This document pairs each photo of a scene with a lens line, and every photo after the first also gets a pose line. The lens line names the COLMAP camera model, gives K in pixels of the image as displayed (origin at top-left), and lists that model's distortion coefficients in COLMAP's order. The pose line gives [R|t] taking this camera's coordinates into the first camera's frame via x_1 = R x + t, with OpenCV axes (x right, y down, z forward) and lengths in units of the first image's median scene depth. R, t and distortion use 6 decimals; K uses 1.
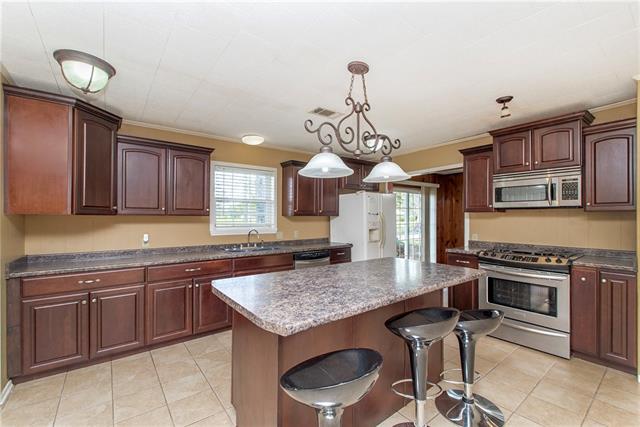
lens RADIAL K [[275.5, 0, 320.0], [0, 275.5, 213.5], [0, 0, 1]] dist [0.000317, -0.000011]
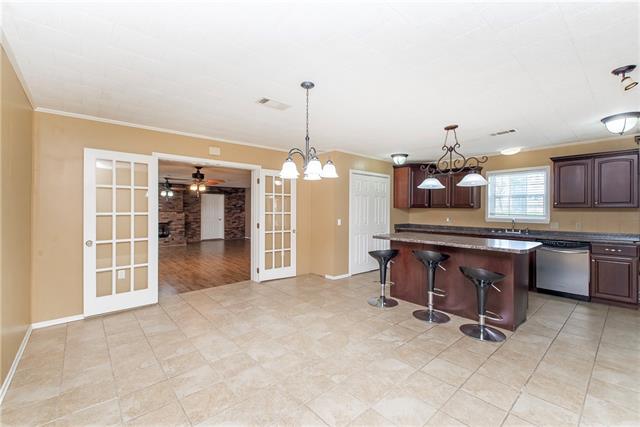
lens RADIAL K [[275.5, 0, 320.0], [0, 275.5, 213.5], [0, 0, 1]] dist [0.000317, -0.000011]
pose [[0.065353, 0.012312, -0.997786, 1.071301], [0.012213, 0.999839, 0.013138, 0.006784], [0.997787, -0.013045, 0.065193, 0.005256]]
